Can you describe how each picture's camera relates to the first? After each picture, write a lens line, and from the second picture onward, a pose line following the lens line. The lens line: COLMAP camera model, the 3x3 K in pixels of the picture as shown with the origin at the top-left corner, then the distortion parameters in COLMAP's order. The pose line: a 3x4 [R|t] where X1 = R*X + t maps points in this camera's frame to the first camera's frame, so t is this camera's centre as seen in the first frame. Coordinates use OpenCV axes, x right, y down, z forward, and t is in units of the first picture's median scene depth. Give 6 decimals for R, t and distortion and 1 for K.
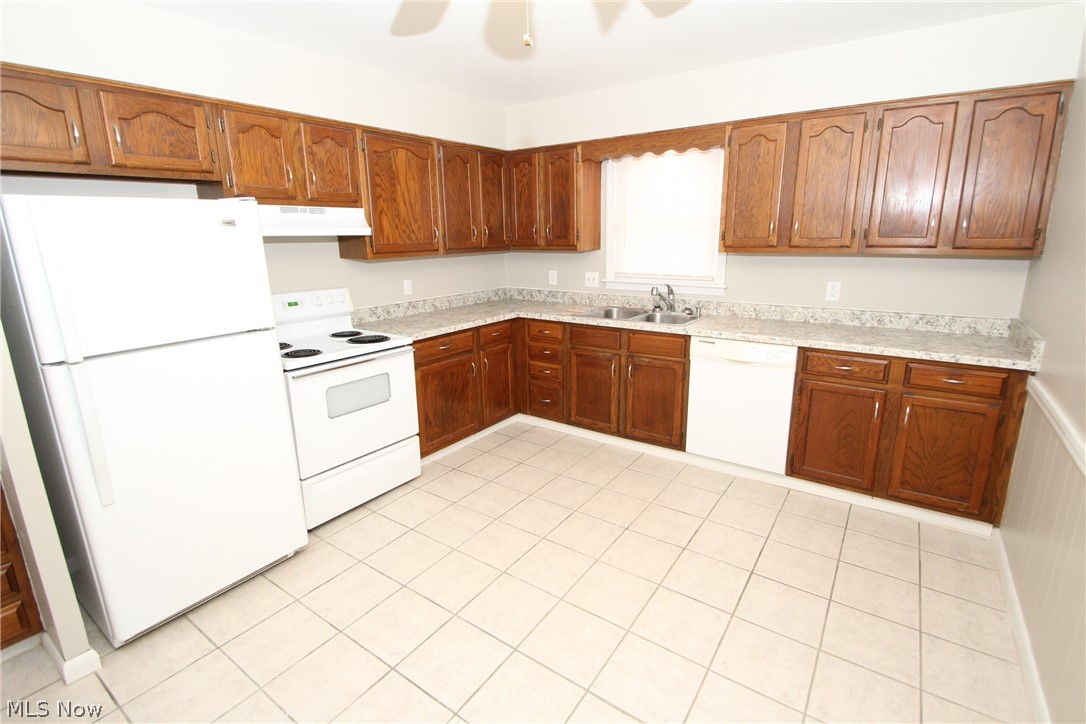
lens RADIAL K [[504.0, 0, 551.5], [0, 504.0, 352.9], [0, 0, 1]] dist [0.020099, -0.020216]
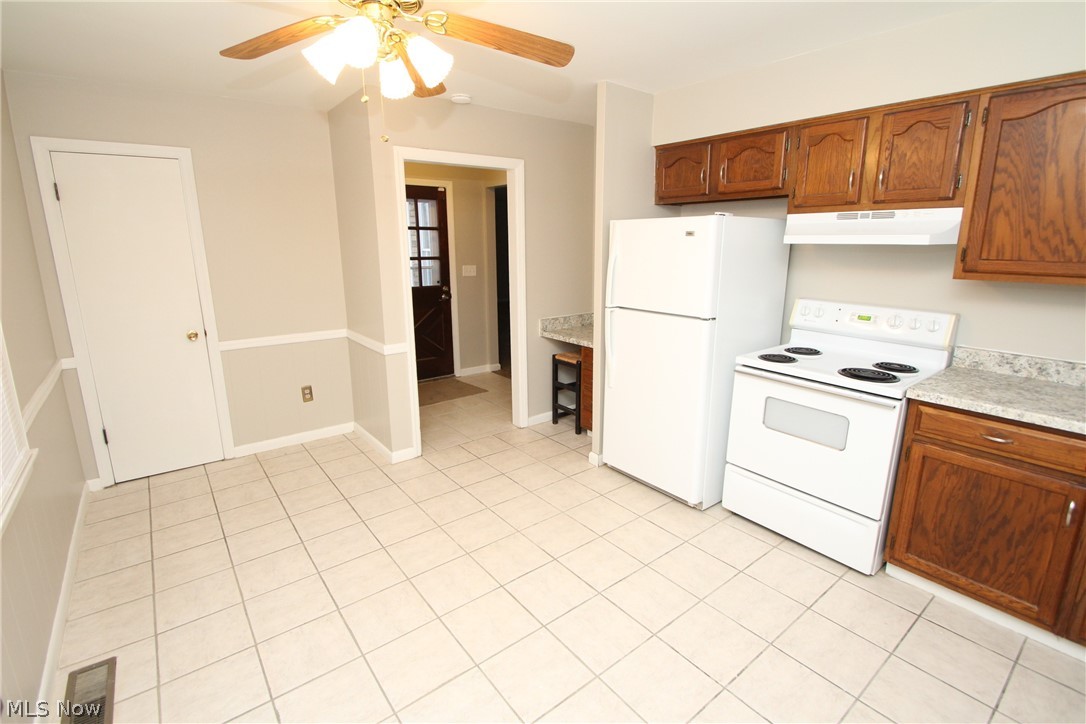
lens RADIAL K [[504.0, 0, 551.5], [0, 504.0, 352.9], [0, 0, 1]] dist [0.020099, -0.020216]
pose [[-0.293046, 0.225510, -0.929123, 0.504149], [-0.217188, 0.930680, 0.294389, -0.180027], [0.931103, 0.288064, -0.223754, 0.682488]]
